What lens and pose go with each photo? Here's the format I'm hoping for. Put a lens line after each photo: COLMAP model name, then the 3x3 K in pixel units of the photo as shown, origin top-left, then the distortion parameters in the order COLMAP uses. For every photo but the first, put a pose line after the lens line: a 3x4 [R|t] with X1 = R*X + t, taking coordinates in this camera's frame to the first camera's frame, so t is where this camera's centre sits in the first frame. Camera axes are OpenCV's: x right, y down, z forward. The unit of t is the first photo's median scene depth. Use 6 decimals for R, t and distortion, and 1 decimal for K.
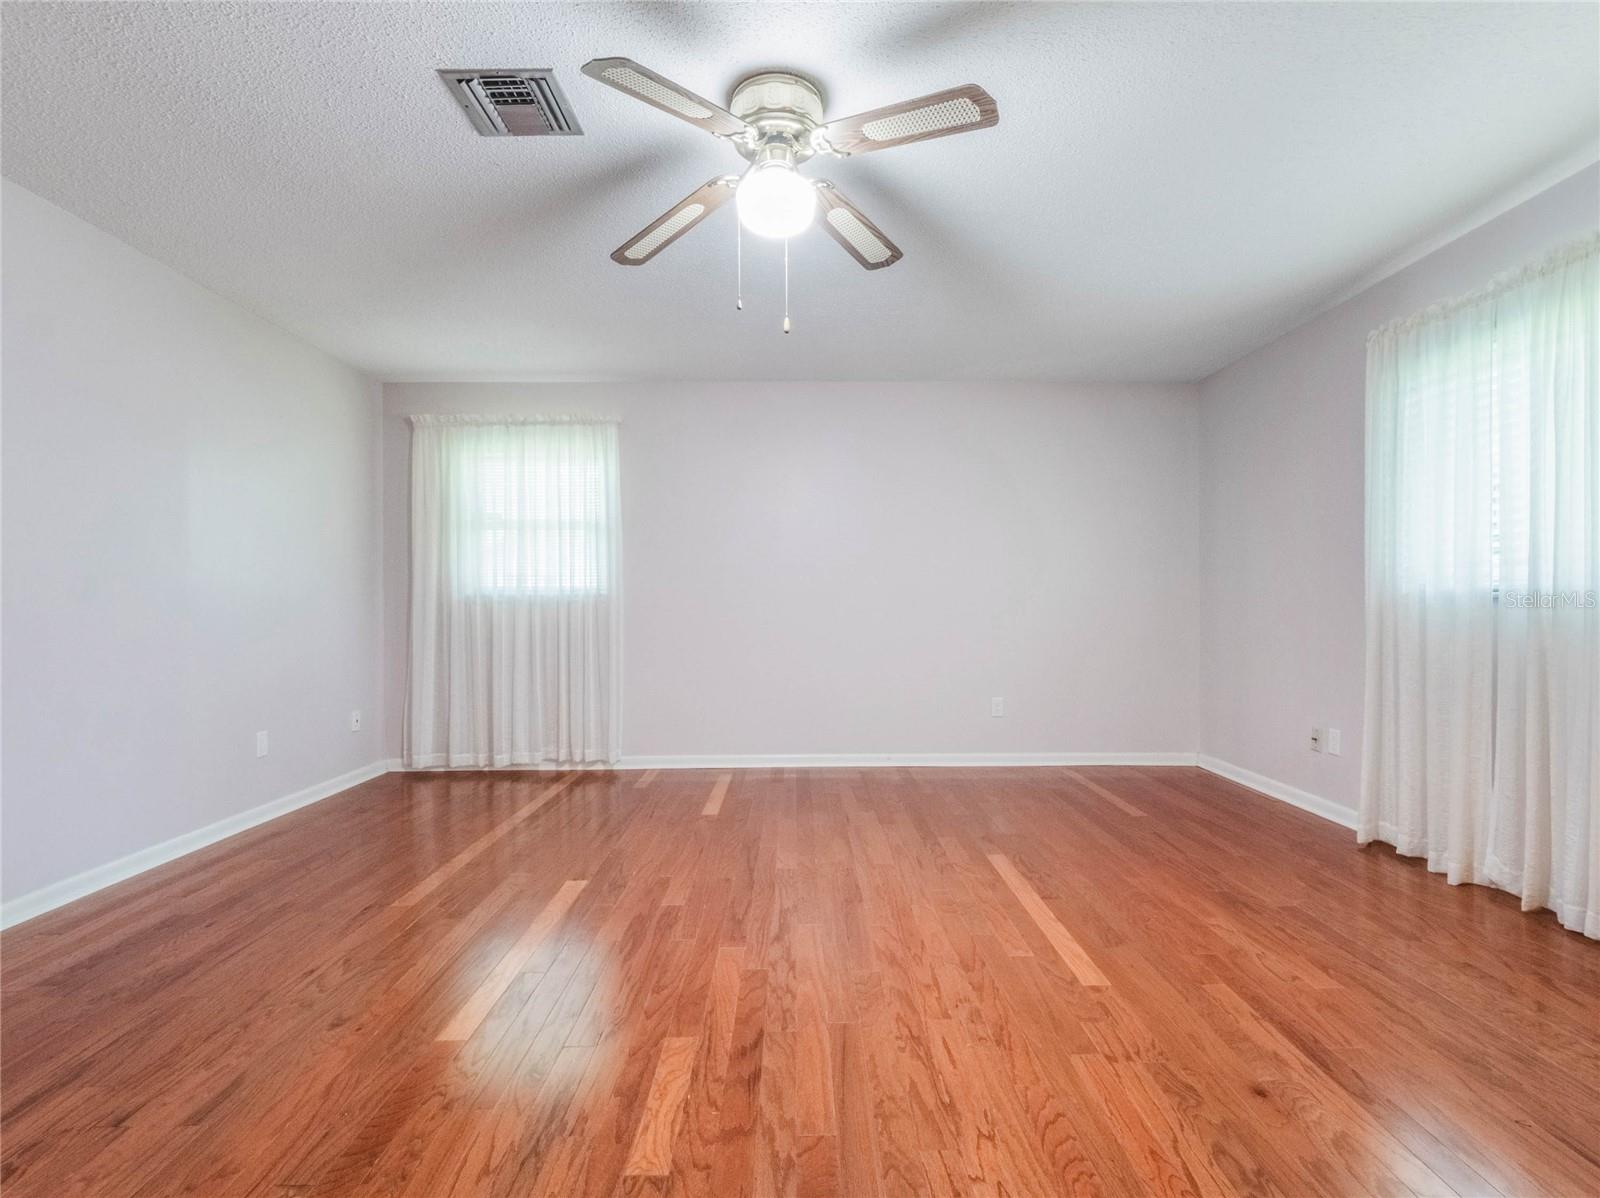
lens RADIAL K [[800.0, 0, 792.6], [0, 800.0, 600.7], [0, 0, 1]] dist [-0.013460, -0.000868]
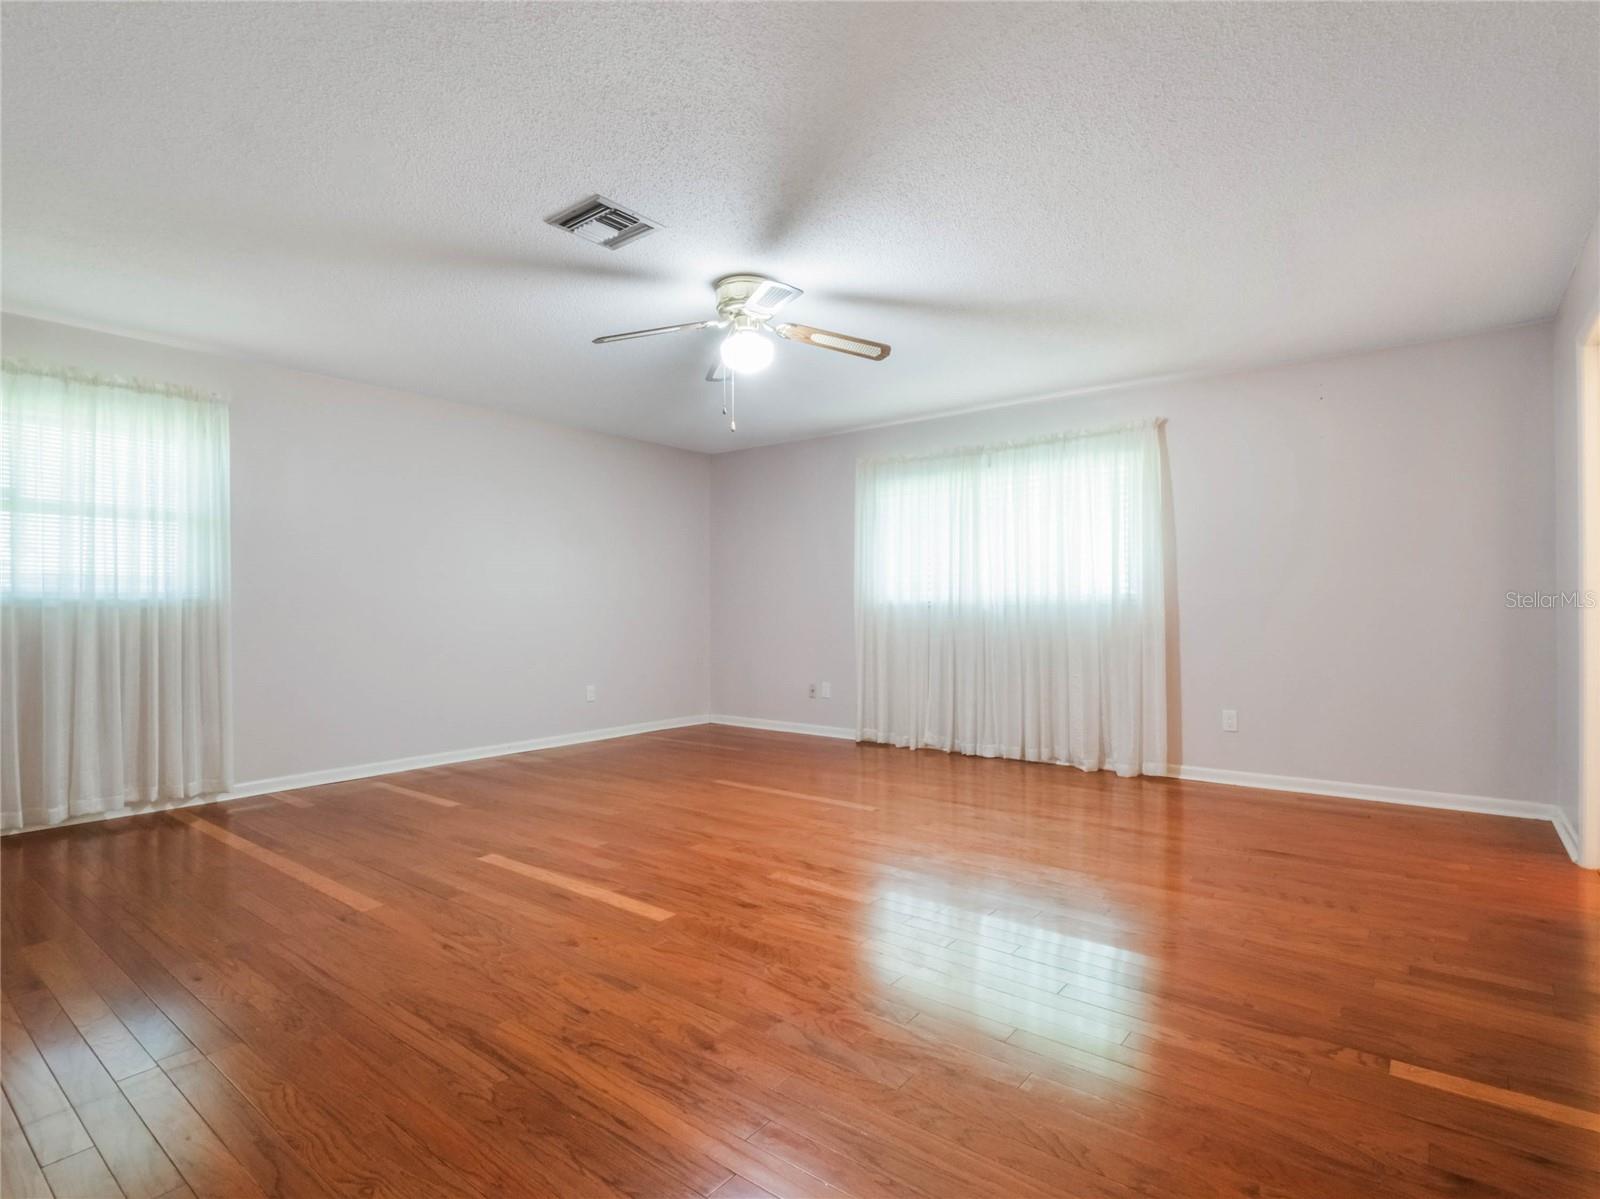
lens RADIAL K [[800.0, 0, 792.6], [0, 800.0, 601.2], [0, 0, 1]] dist [-0.013460, -0.000868]
pose [[0.638223, 0.006928, 0.769820, -0.838945], [0.000328, 0.999957, -0.009272, 0.003193], [-0.769851, 0.006170, 0.638193, -0.047493]]
